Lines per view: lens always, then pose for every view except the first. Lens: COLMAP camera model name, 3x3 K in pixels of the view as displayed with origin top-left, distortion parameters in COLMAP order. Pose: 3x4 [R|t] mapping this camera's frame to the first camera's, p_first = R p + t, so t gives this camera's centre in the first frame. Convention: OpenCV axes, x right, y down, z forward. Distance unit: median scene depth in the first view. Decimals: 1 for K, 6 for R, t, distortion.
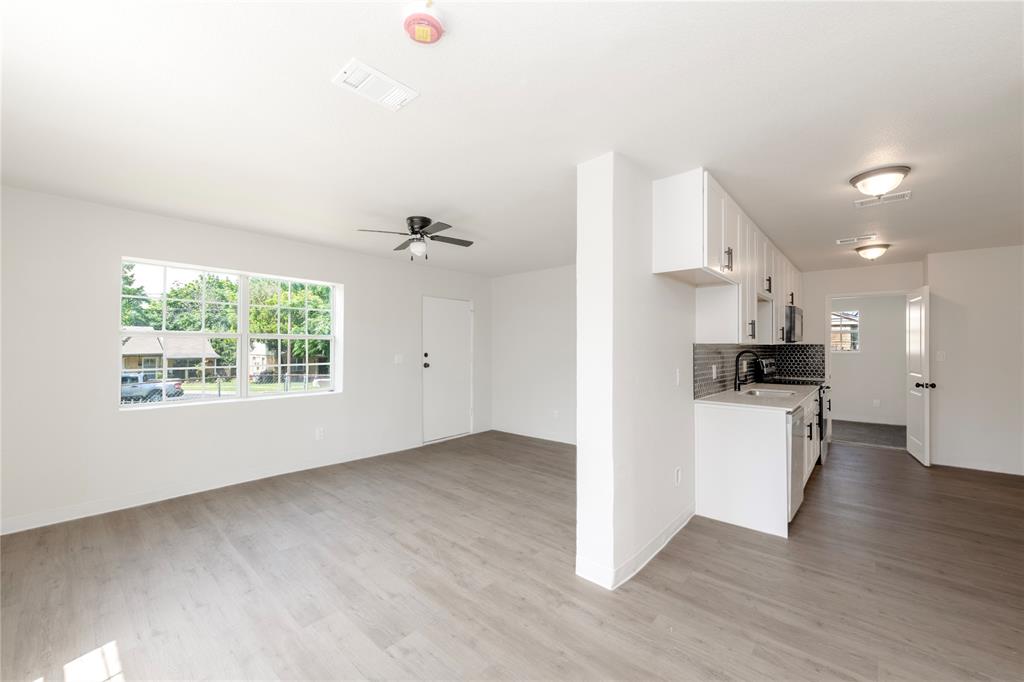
lens RADIAL K [[407.2, 0, 512.0], [0, 407.2, 341.0], [0, 0, 1]] dist [-0.000392, -0.000424]
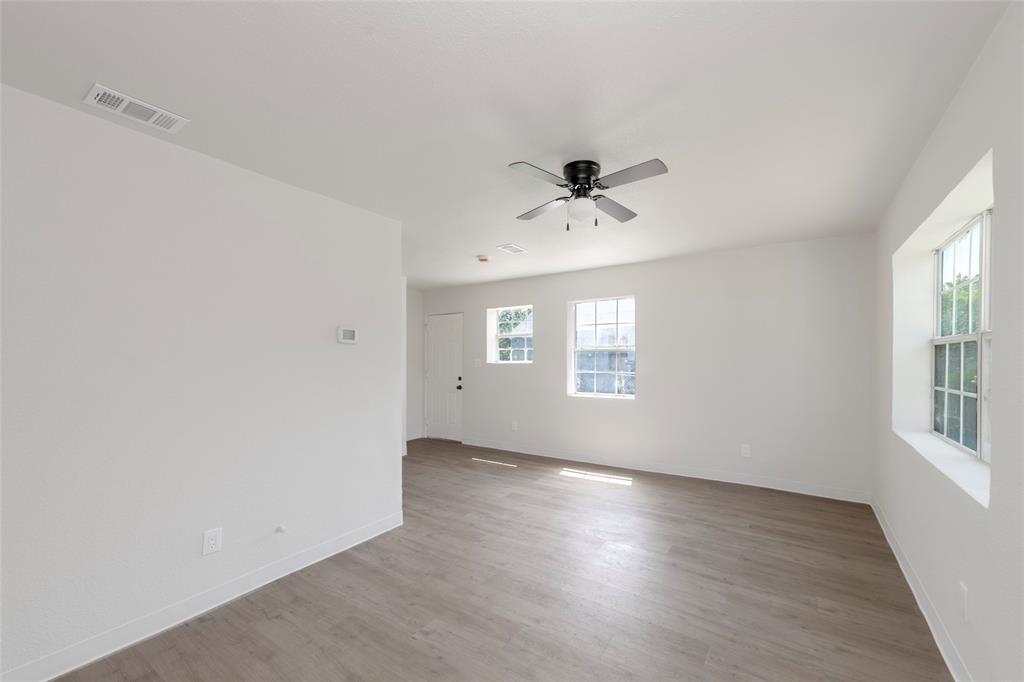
lens RADIAL K [[404.8, 0, 527.0], [0, 404.8, 357.9], [0, 0, 1]] dist [0.001443, -0.000007]
pose [[-0.991027, 0.001501, -0.133653, -0.049680], [0.002981, 0.999936, -0.010869, 0.020002], [0.133629, -0.011170, -0.990969, 1.561041]]
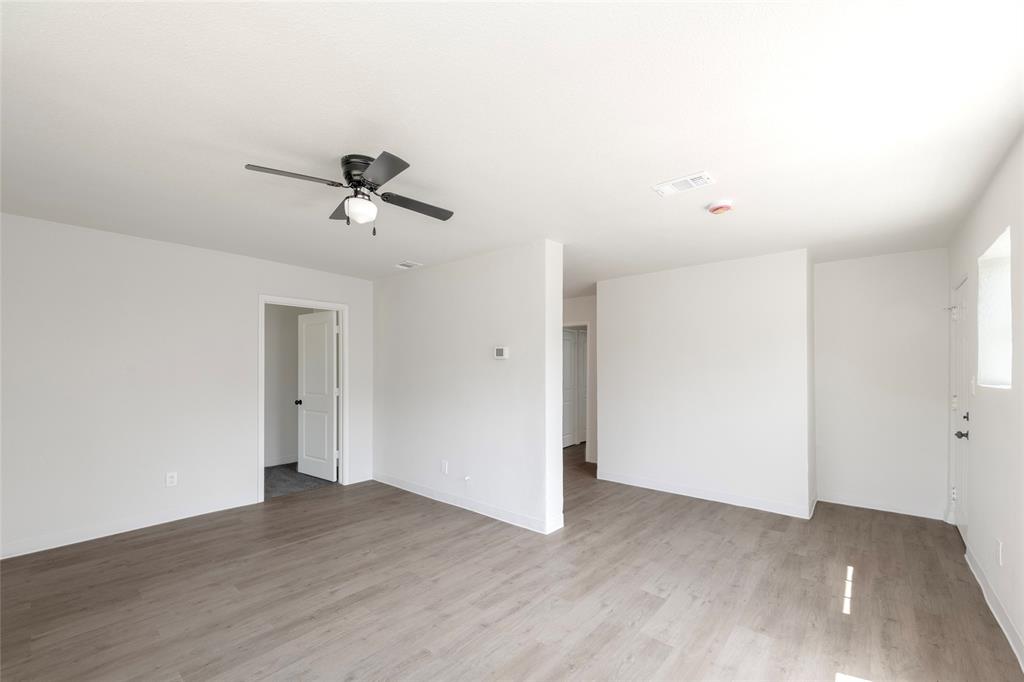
lens RADIAL K [[409.2, 0, 511.6], [0, 409.2, 366.7], [0, 0, 1]] dist [0.000888, -0.000114]
pose [[-0.009574, 0.000539, 0.999954, -0.799394], [-0.013486, 0.999909, -0.000668, 0.002146], [-0.999863, -0.013492, -0.009566, 0.739960]]
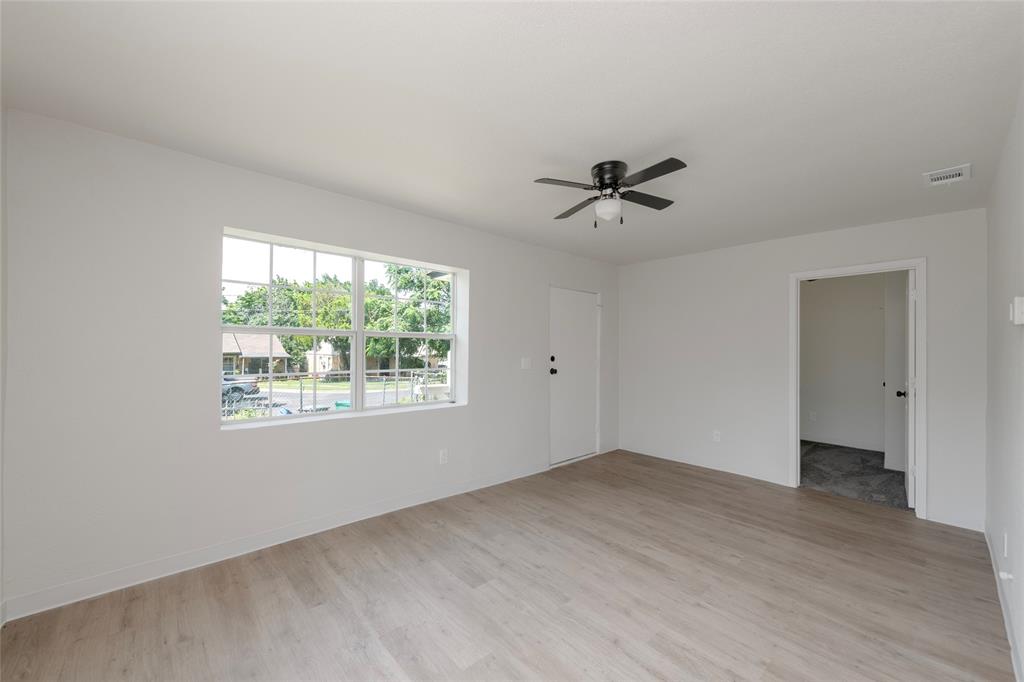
lens RADIAL K [[406.8, 0, 514.6], [0, 406.8, 347.5], [0, 0, 1]] dist [0.002749, -0.000067]
pose [[0.993825, 0.008124, -0.110662, -0.296037], [-0.006844, 0.999905, 0.011941, 0.003956], [0.110748, -0.011110, 0.993786, 0.268962]]
